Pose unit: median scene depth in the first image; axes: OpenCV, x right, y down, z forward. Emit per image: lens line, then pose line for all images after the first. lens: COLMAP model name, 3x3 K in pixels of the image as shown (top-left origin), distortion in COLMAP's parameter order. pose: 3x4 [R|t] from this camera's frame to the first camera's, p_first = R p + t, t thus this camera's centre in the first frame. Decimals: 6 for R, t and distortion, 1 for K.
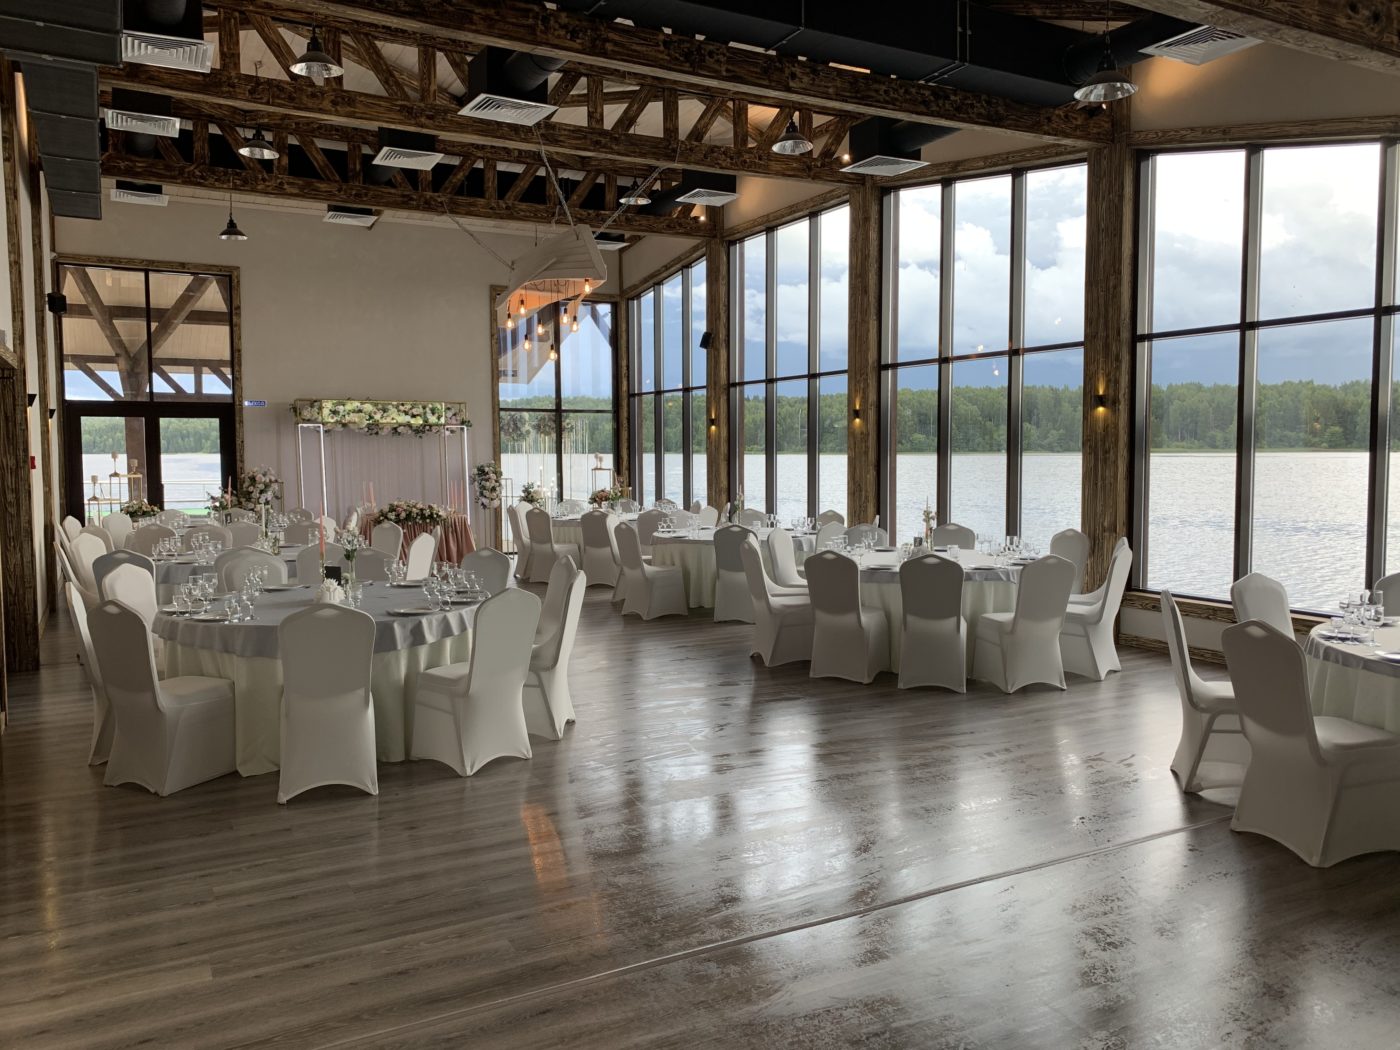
lens RADIAL K [[1077.3, 0, 700.5], [0, 1077.3, 528.4], [0, 0, 1]] dist [-0.001729, 0.002087]
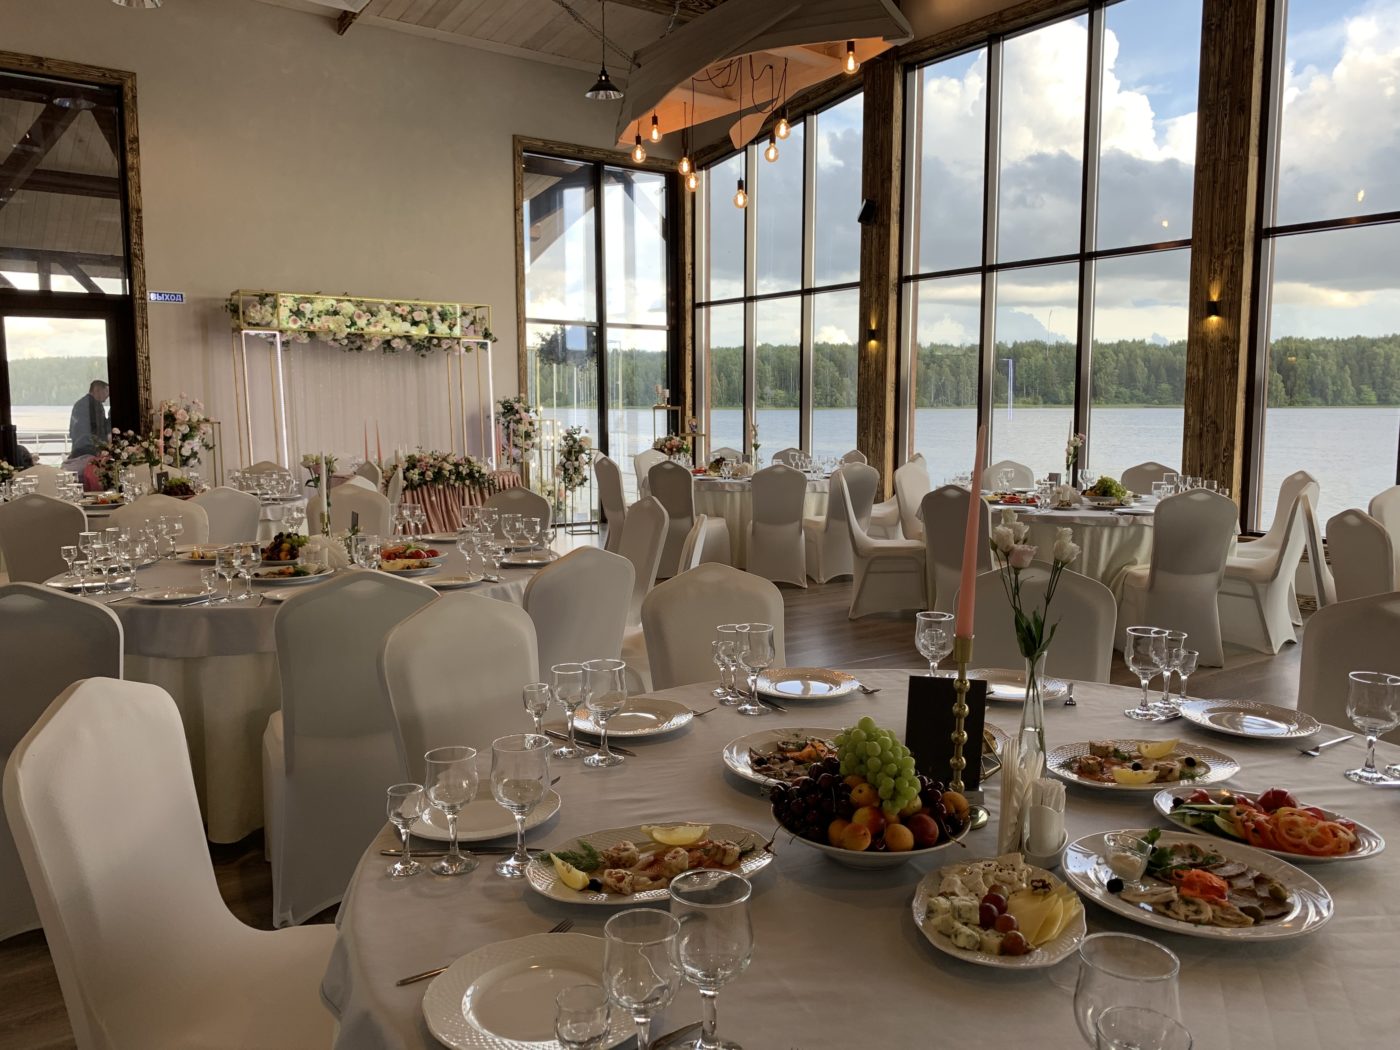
lens RADIAL K [[1077.3, 0, 698.6], [0, 1077.3, 523.9], [0, 0, 1]] dist [-0.001729, 0.002087]
pose [[0.990612, -0.012754, 0.136106, -0.188296], [0.007771, 0.999282, 0.037078, -0.004723], [-0.136481, -0.035672, 0.990000, 0.323175]]
